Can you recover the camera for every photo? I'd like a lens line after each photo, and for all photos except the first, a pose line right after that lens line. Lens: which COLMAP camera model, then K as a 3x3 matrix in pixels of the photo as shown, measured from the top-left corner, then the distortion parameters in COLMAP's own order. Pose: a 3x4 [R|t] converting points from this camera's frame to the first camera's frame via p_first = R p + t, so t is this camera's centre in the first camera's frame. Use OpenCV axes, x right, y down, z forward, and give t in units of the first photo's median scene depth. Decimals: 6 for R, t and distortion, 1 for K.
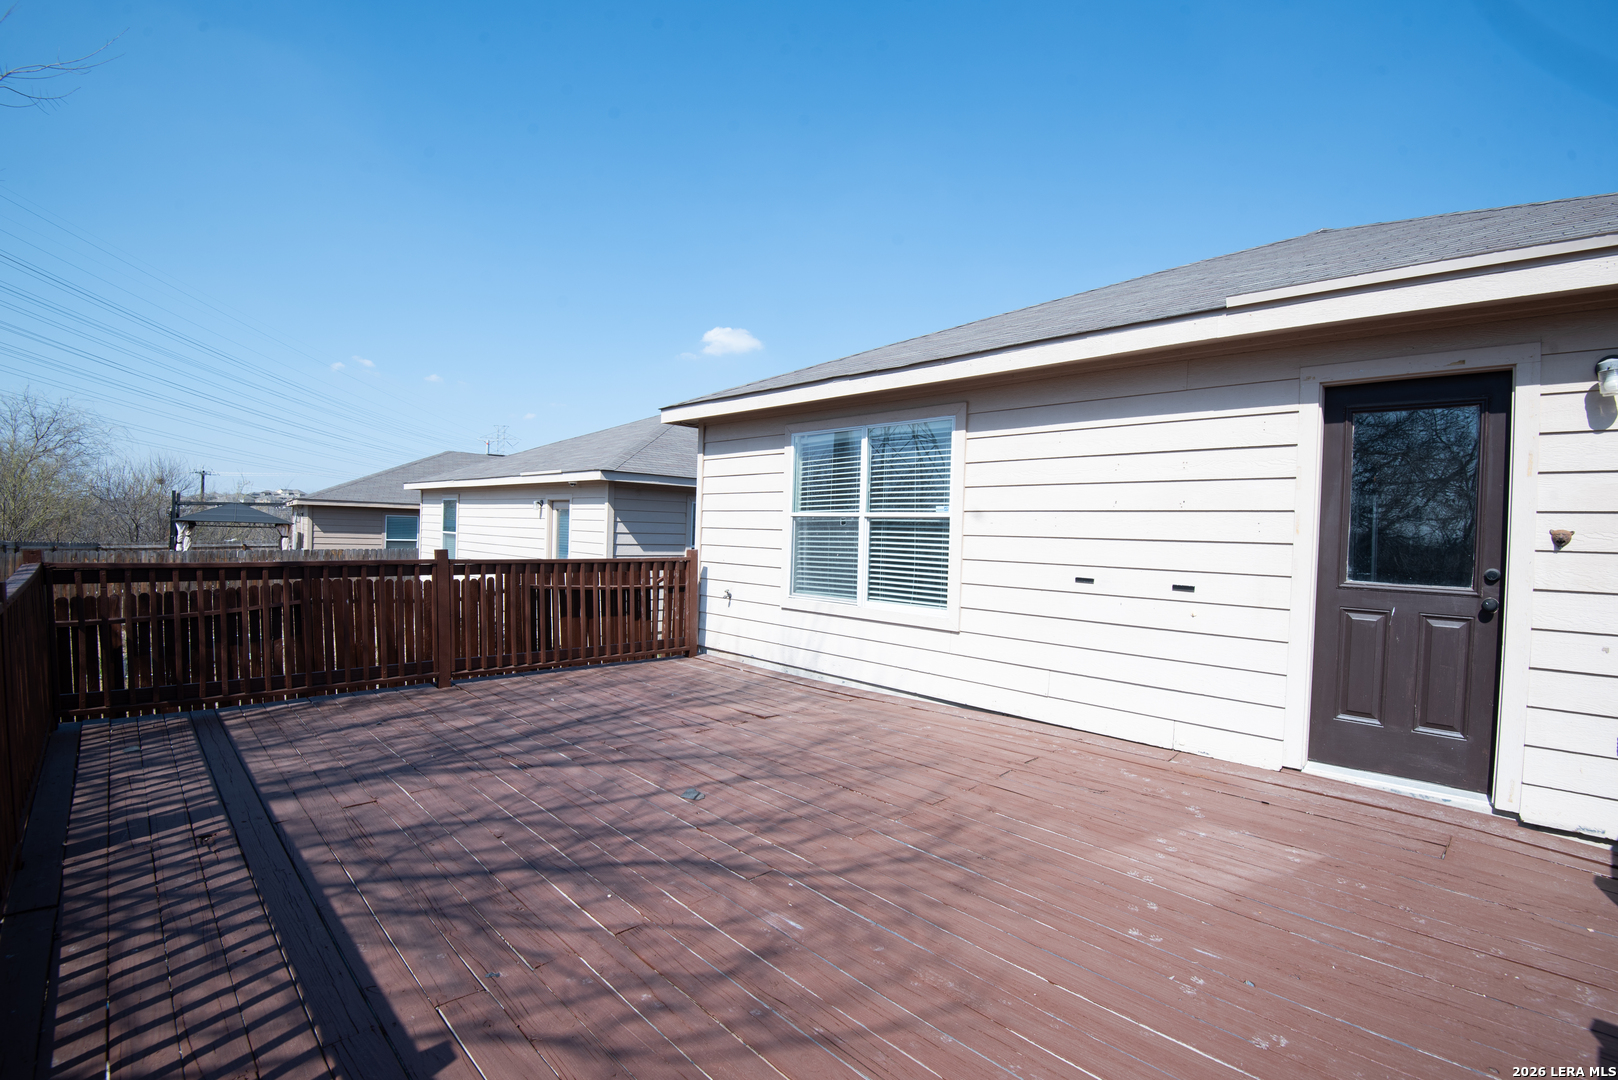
lens RADIAL K [[741.3, 0, 809.0], [0, 741.3, 540.0], [0, 0, 1]] dist [-0.001704, -0.019962]
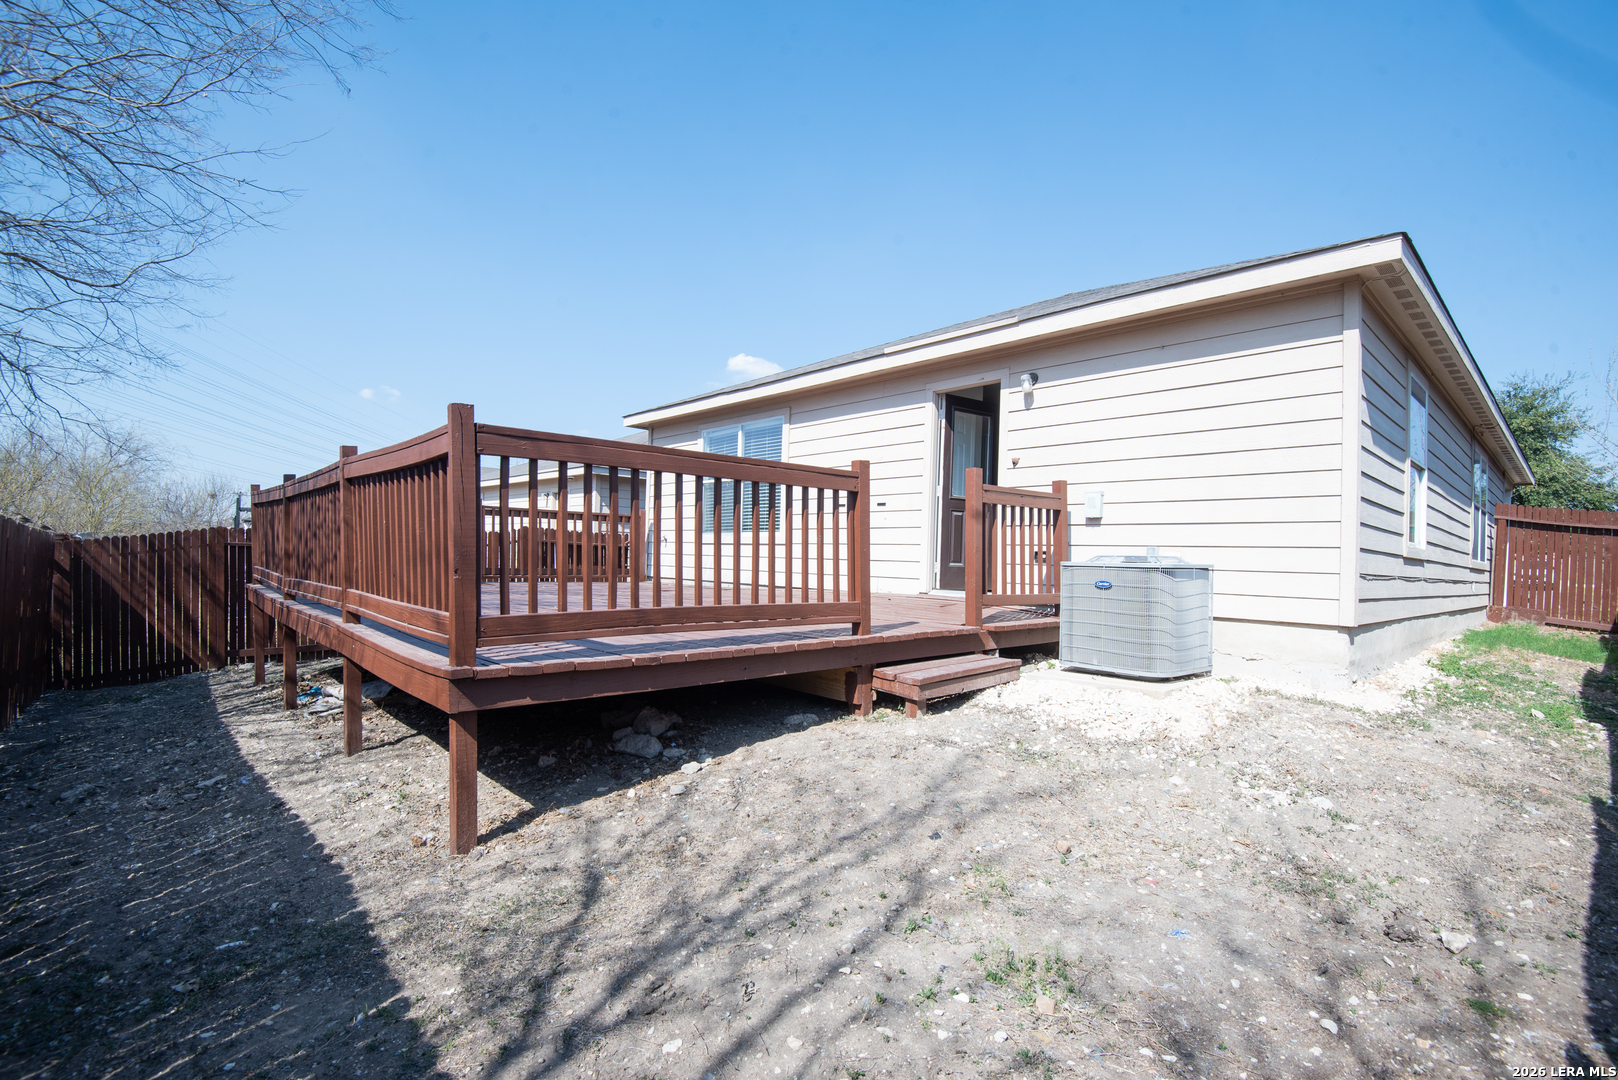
lens RADIAL K [[741.3, 0, 809.0], [0, 741.3, 540.0], [0, 0, 1]] dist [-0.001704, -0.019962]
pose [[0.999838, -0.001440, -0.017957, 0.238160], [0.000826, 0.999415, -0.034193, 0.146030], [0.017995, 0.034173, 0.999254, -0.565438]]
